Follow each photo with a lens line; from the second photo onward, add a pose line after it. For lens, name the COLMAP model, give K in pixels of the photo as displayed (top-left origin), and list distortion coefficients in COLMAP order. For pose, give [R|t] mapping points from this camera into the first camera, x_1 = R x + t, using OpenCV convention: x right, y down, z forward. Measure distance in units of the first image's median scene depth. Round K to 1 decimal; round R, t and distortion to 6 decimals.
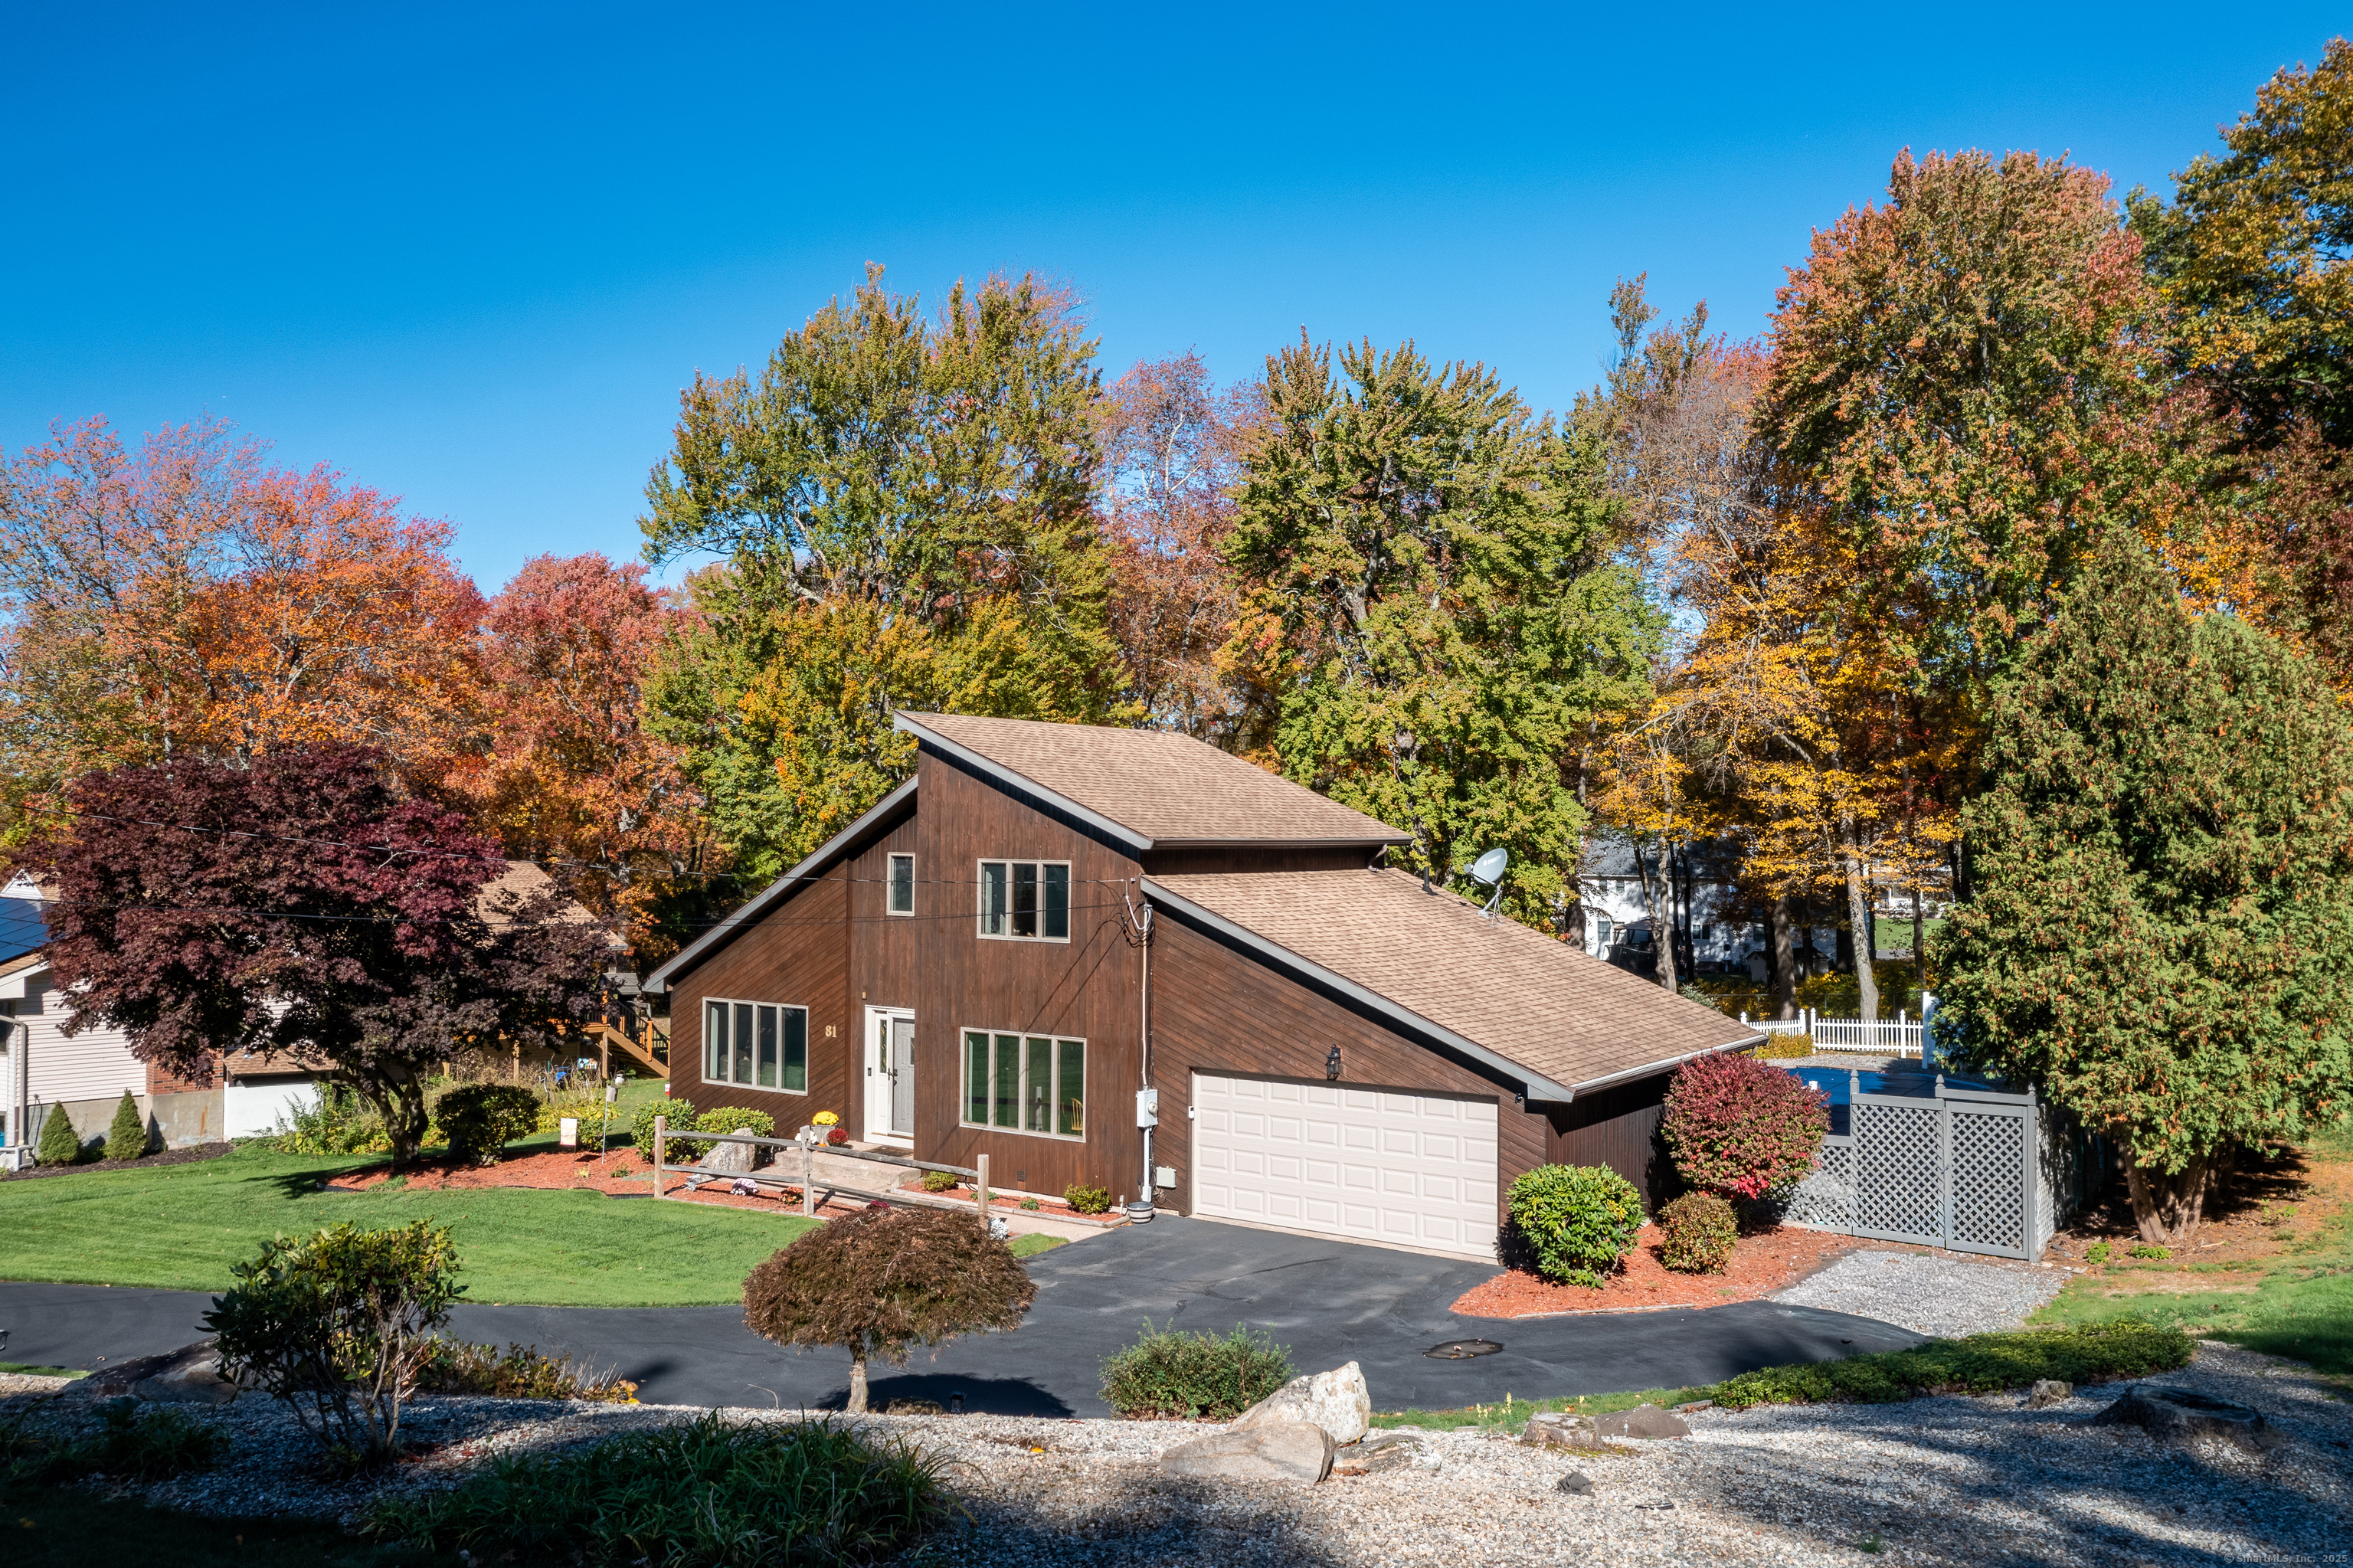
lens RADIAL K [[1823.1, 0, 1176.5], [0, 1823.1, 784.0], [0, 0, 1]] dist [0.000542, 0.000788]
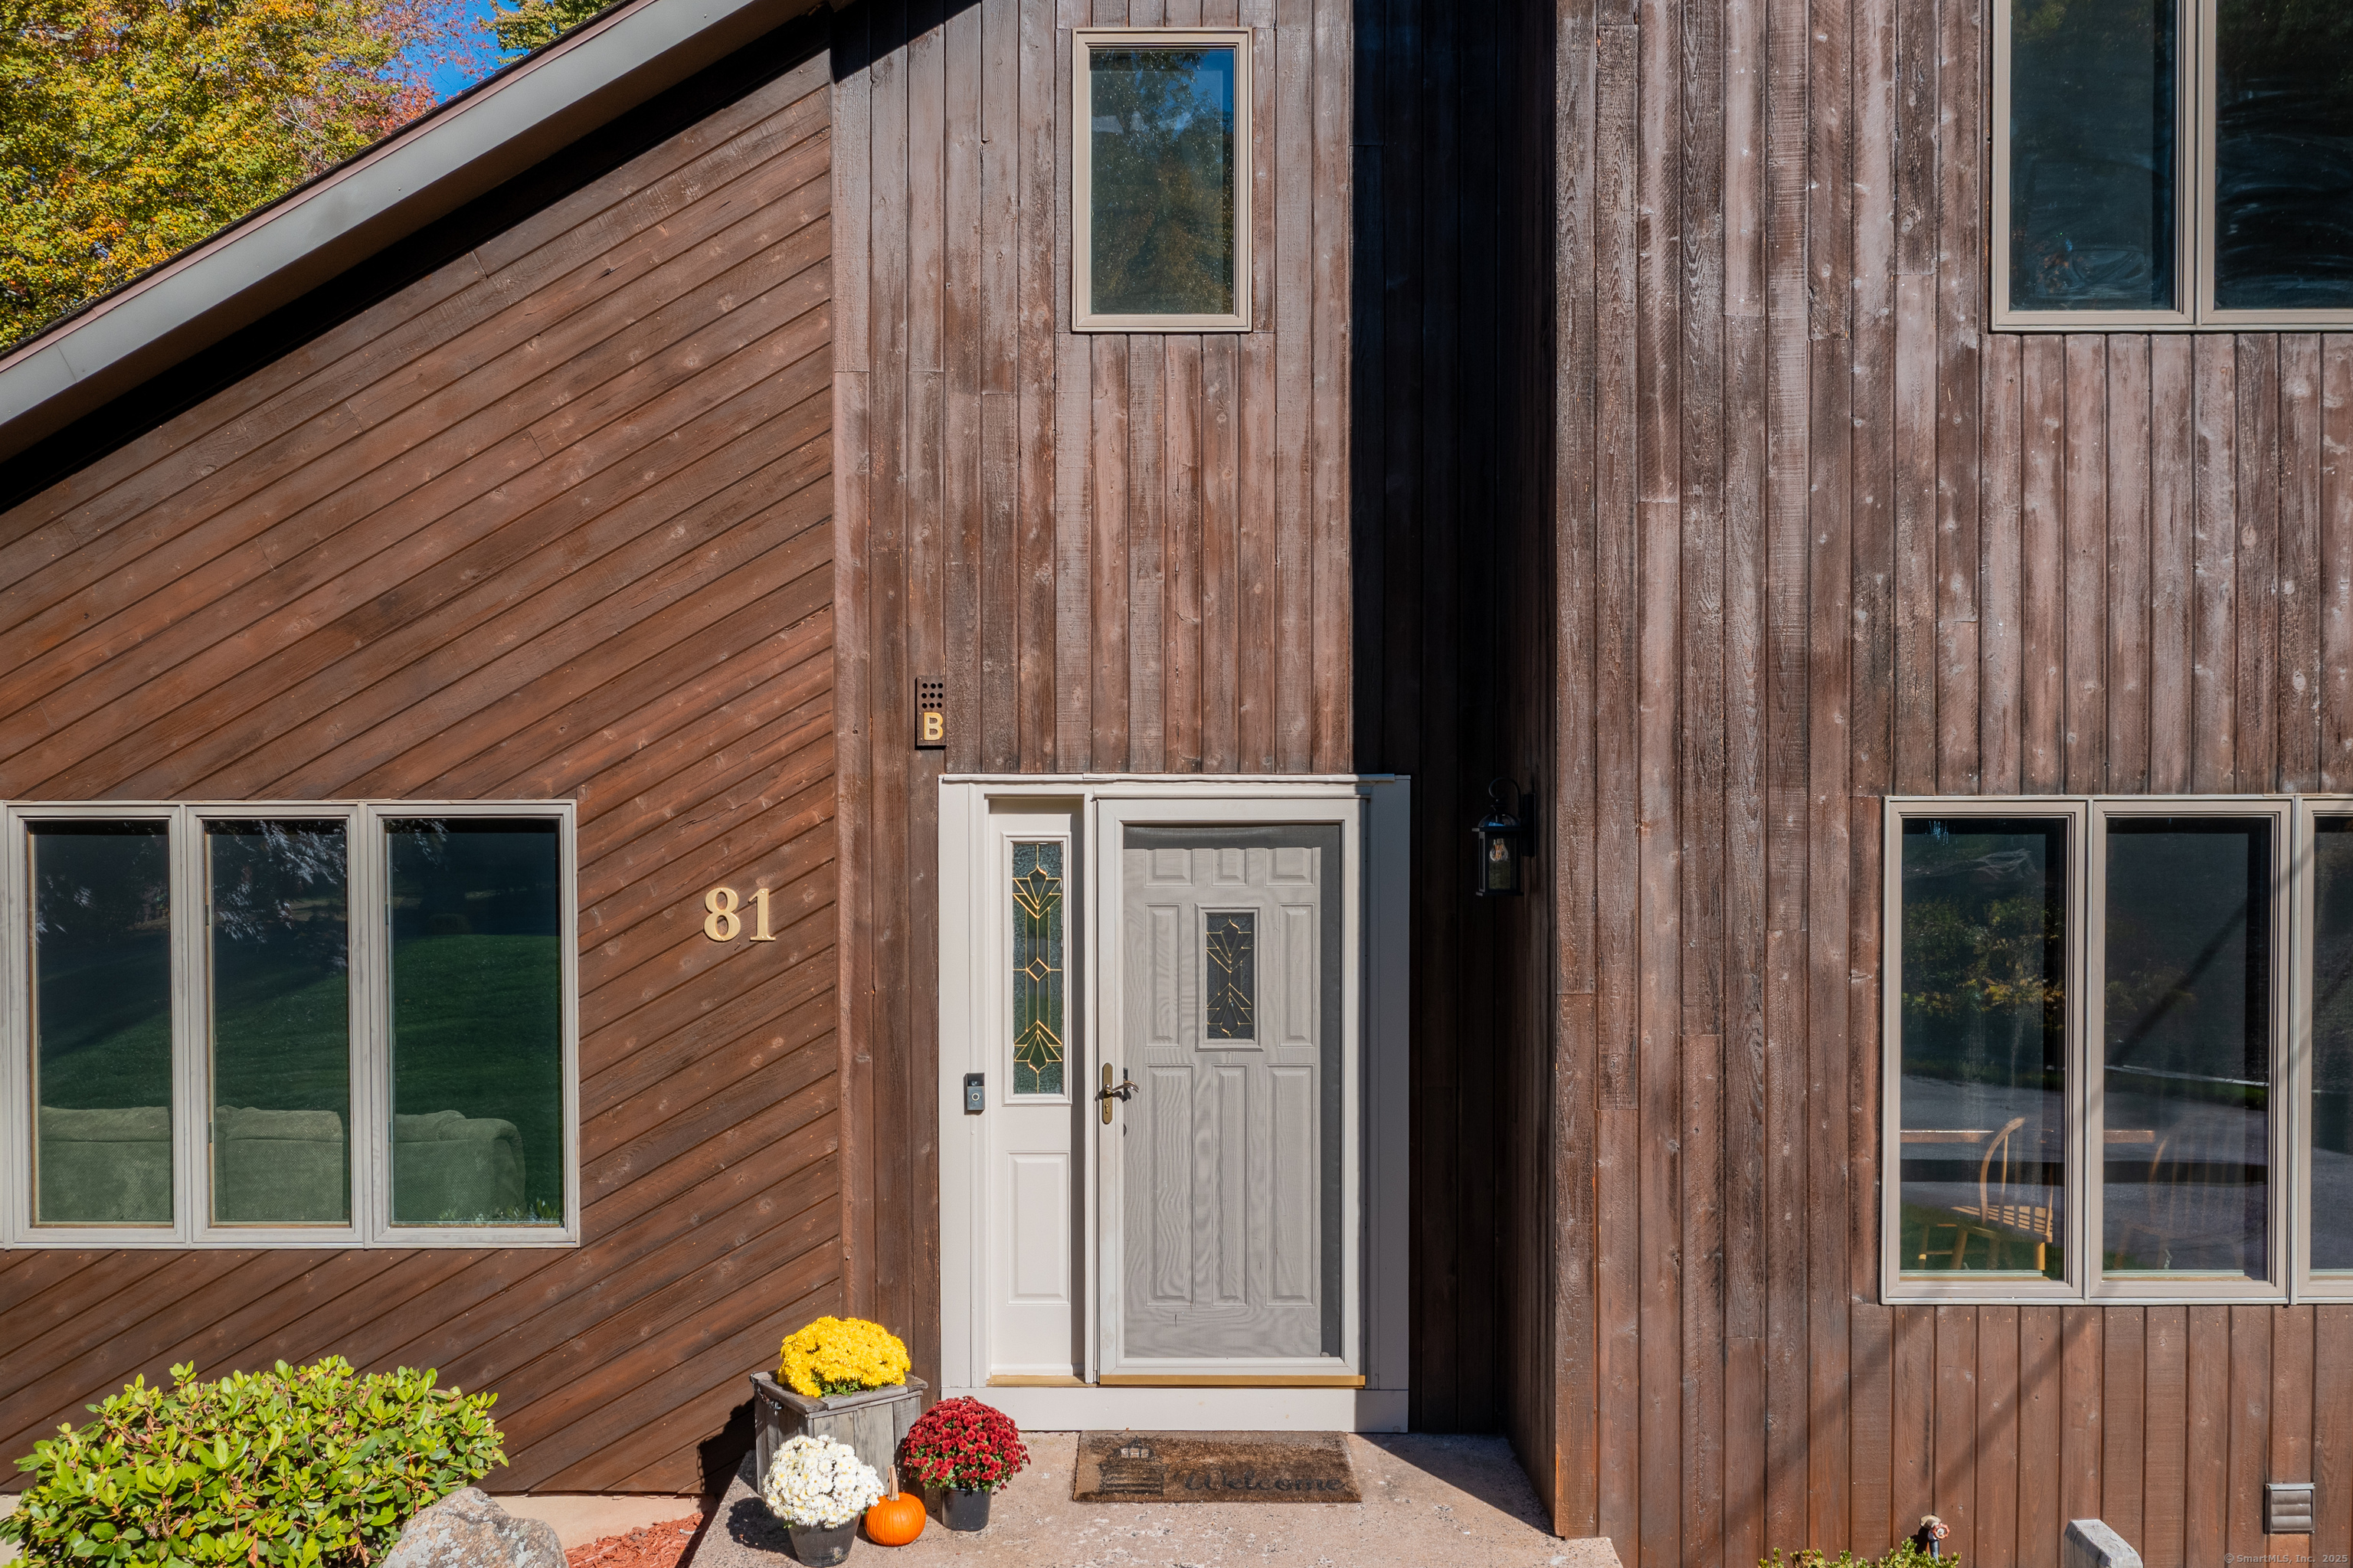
lens RADIAL K [[1969.7, 0, 1176.0], [0, 1969.7, 846.3], [0, 0, 1]] dist [-0.005784, -0.001105]
pose [[0.825952, -0.018899, 0.563424, -0.274216], [-0.005747, 0.999104, 0.041938, 0.119877], [-0.563711, -0.037877, 0.825103, 0.800758]]
